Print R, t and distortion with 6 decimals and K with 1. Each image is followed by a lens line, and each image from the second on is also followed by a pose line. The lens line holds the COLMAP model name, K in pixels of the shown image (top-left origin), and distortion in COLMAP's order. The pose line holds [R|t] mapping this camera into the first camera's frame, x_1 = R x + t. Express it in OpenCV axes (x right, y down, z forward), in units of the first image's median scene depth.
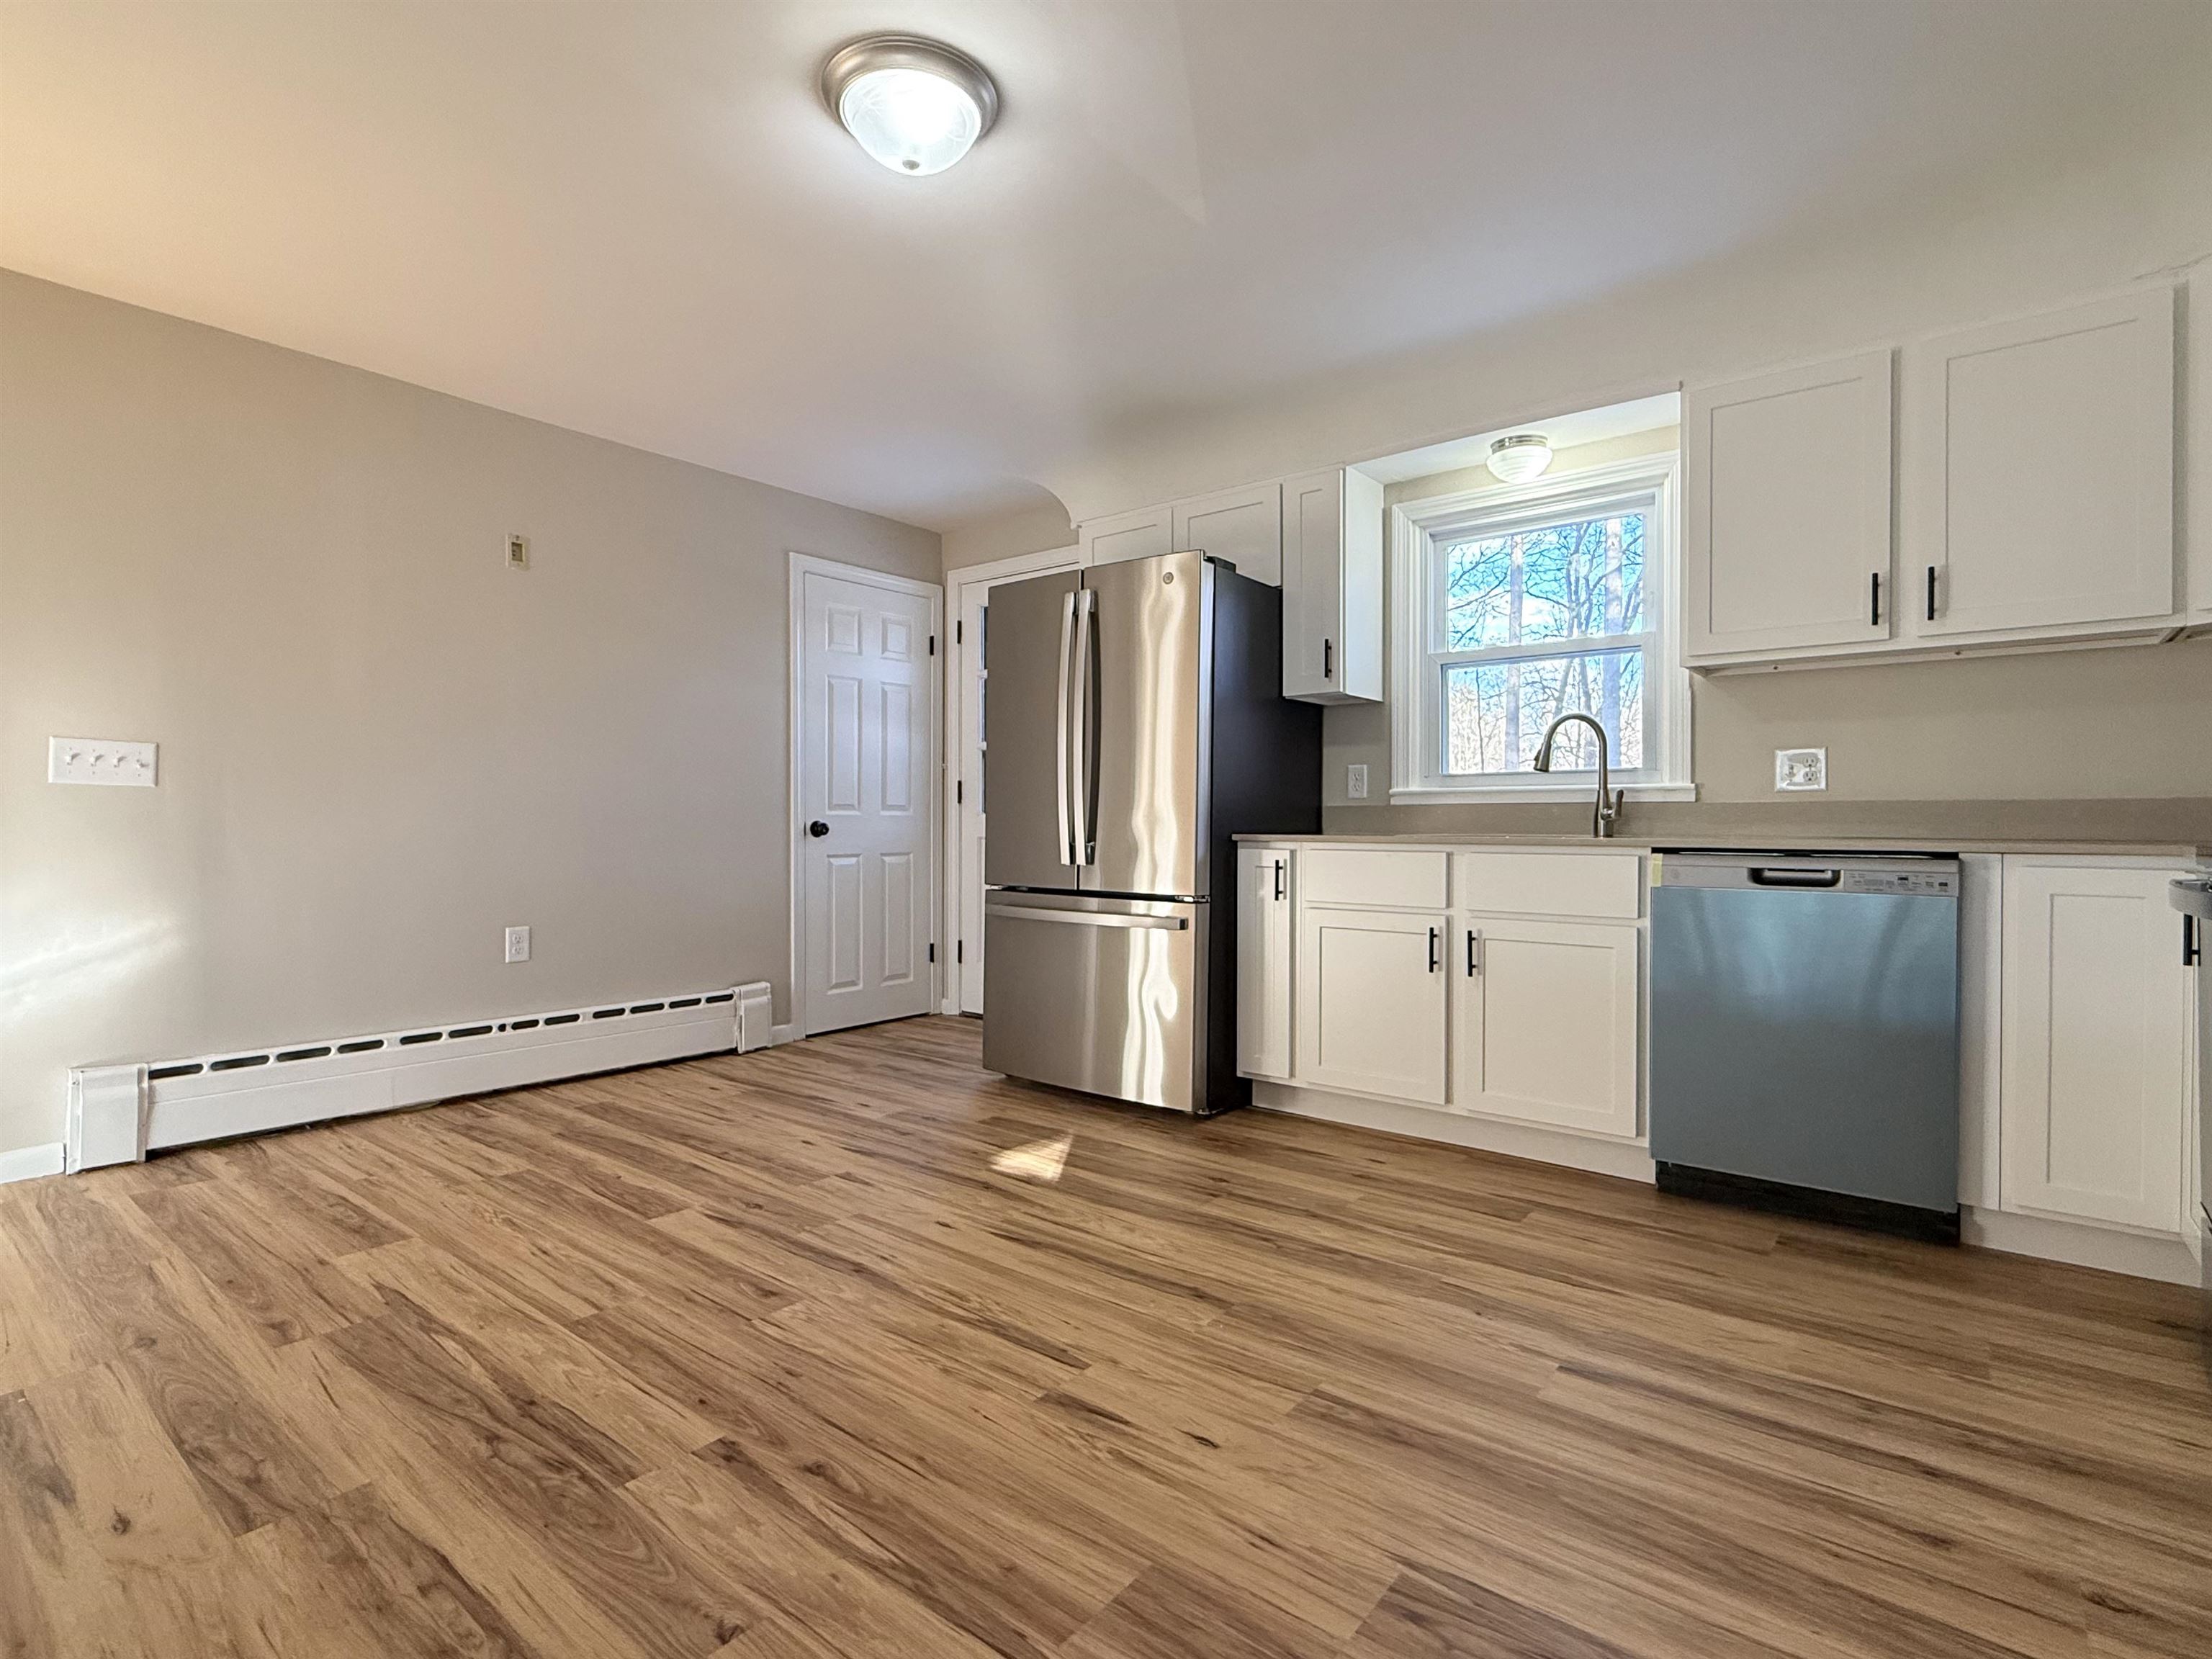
lens RADIAL K [[1086.2, 0, 1106.0], [0, 1086.2, 829.5], [0, 0, 1]] dist [0.000424, -0.000714]
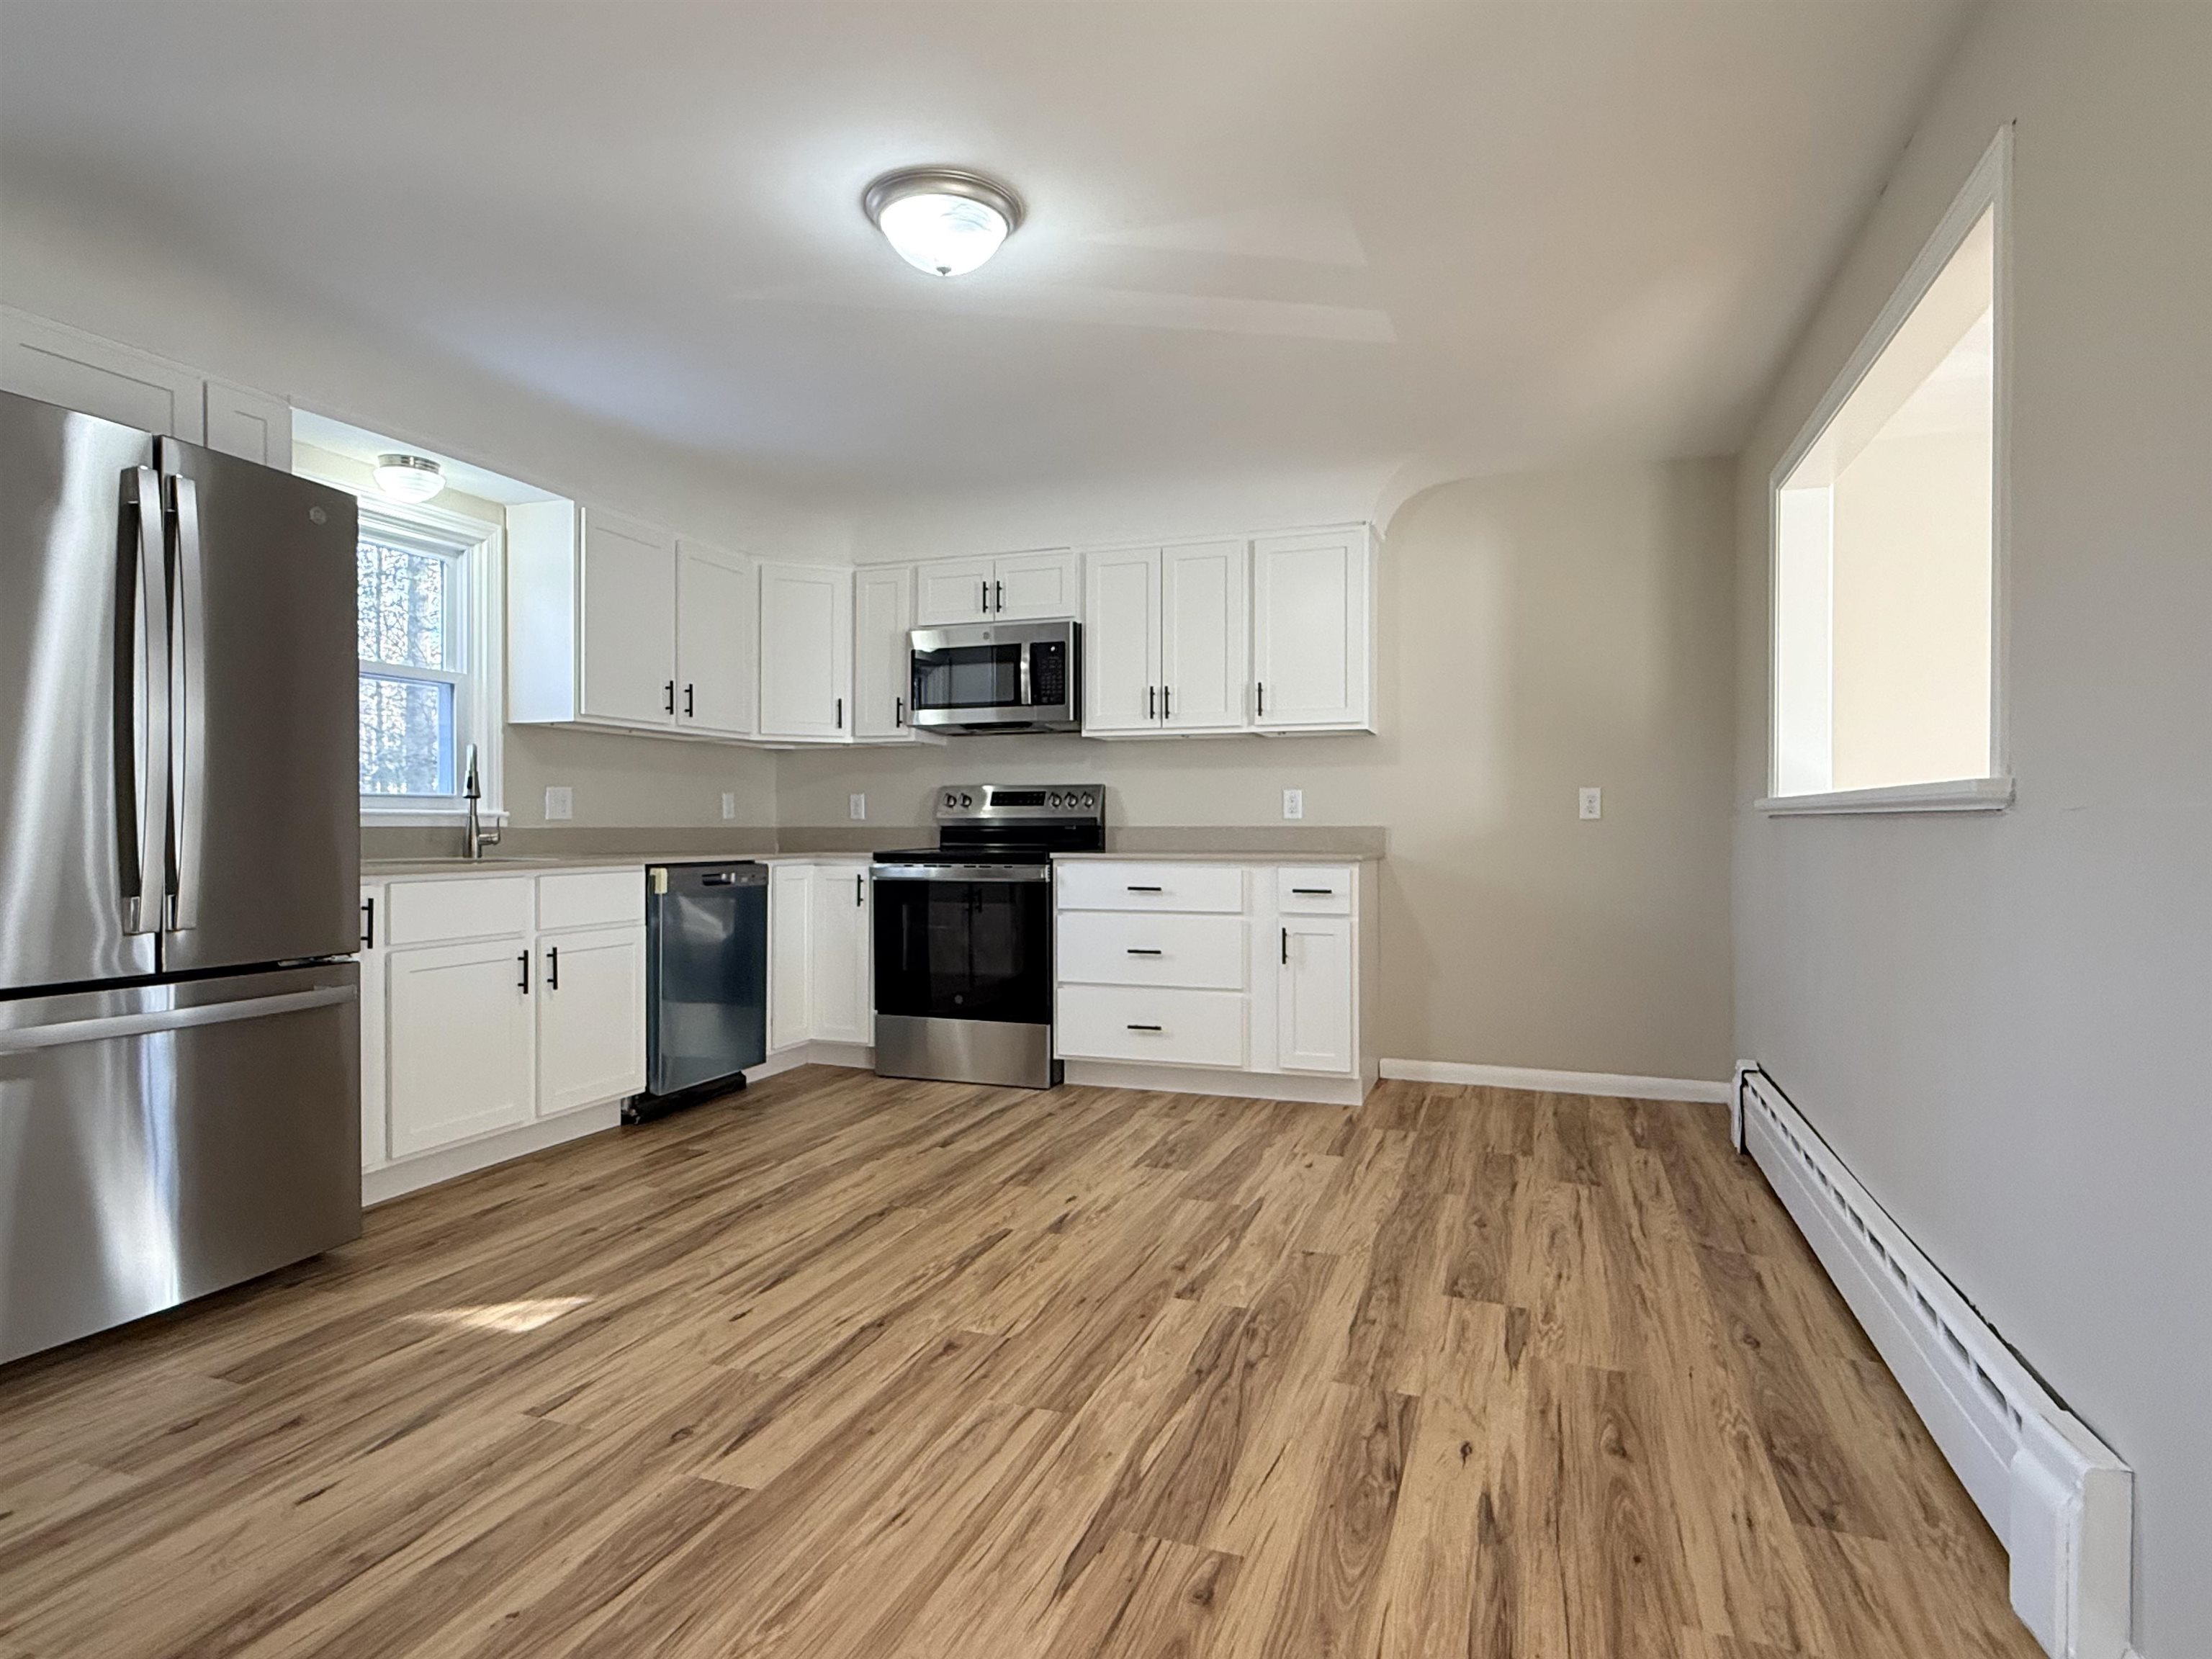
lens RADIAL K [[1206.6, 0, 1106.0], [0, 1206.6, 829.5], [0, 0, 1]] dist [-0.001622, -0.000285]
pose [[-0.328558, -0.004386, 0.944473, -1.361291], [0.005429, 0.999964, 0.006533, -0.040498], [-0.944468, 0.007274, -0.328523, 1.211410]]
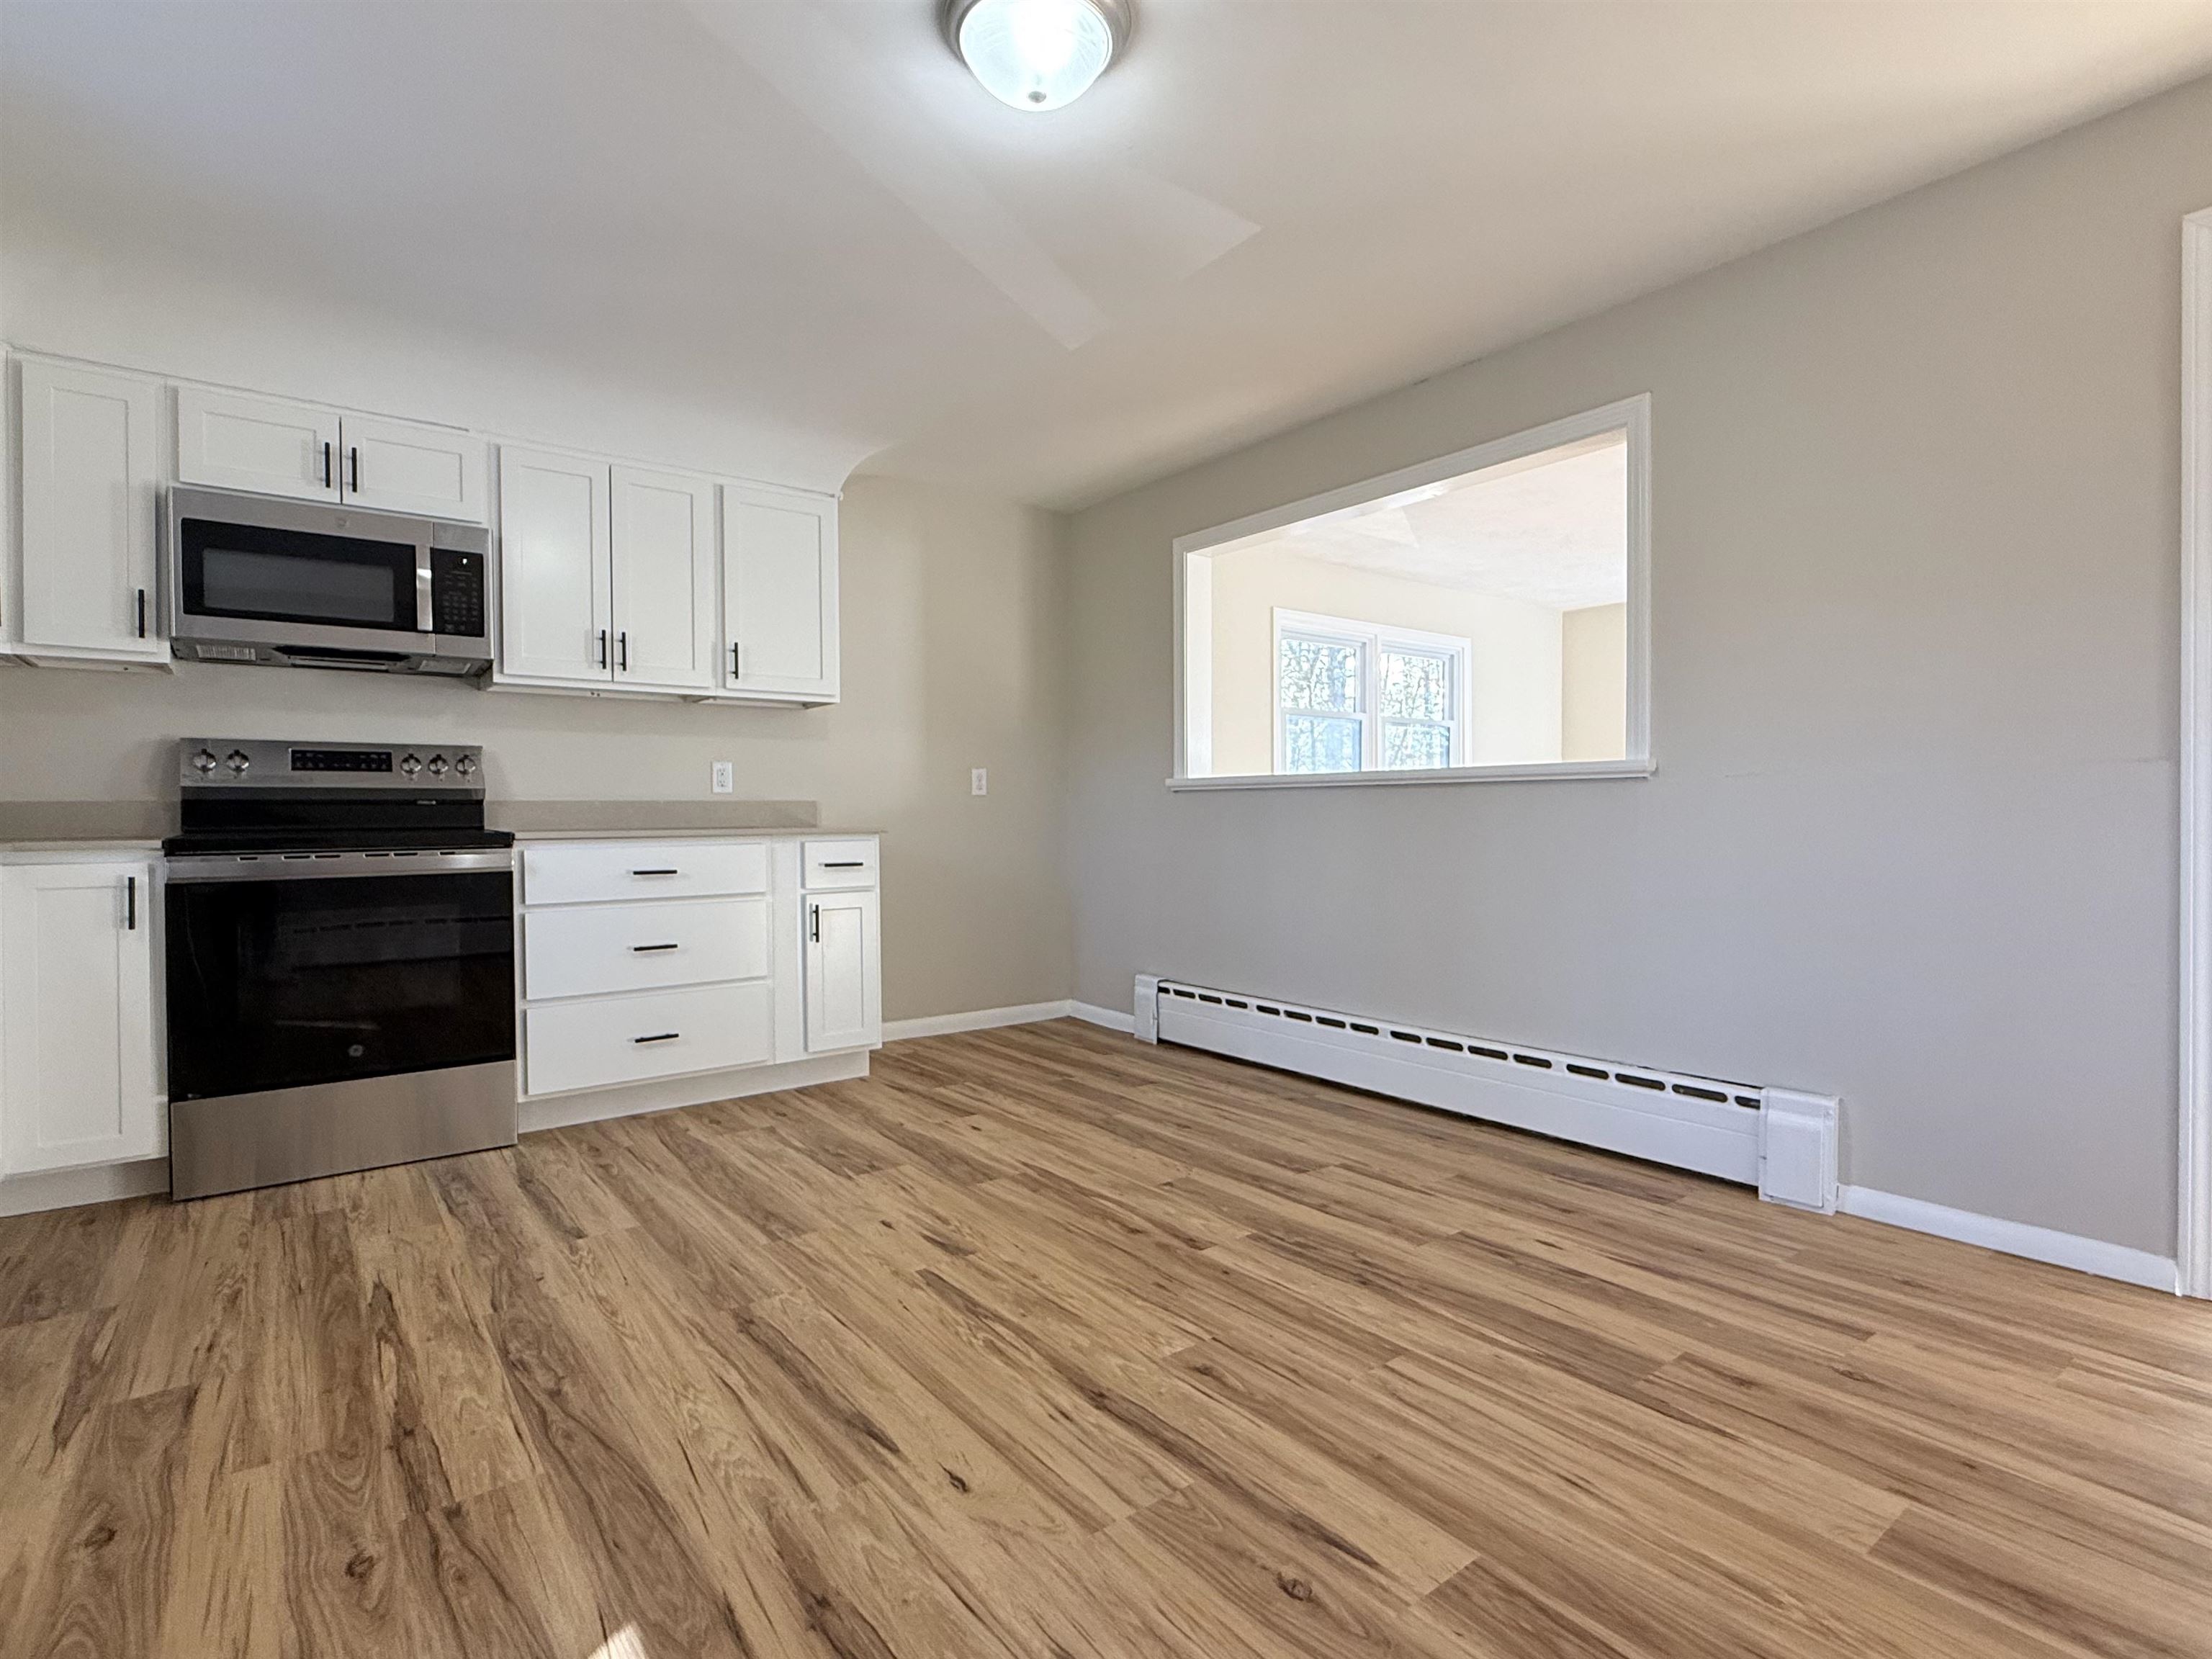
lens RADIAL K [[1086.2, 0, 1106.0], [0, 1086.2, 829.5], [0, 0, 1]] dist [0.000424, -0.000714]
pose [[-0.970727, 0.003180, 0.240164, -0.437569], [0.008354, 0.999754, 0.020526, -0.013234], [-0.240039, 0.021931, -0.970515, 1.819986]]
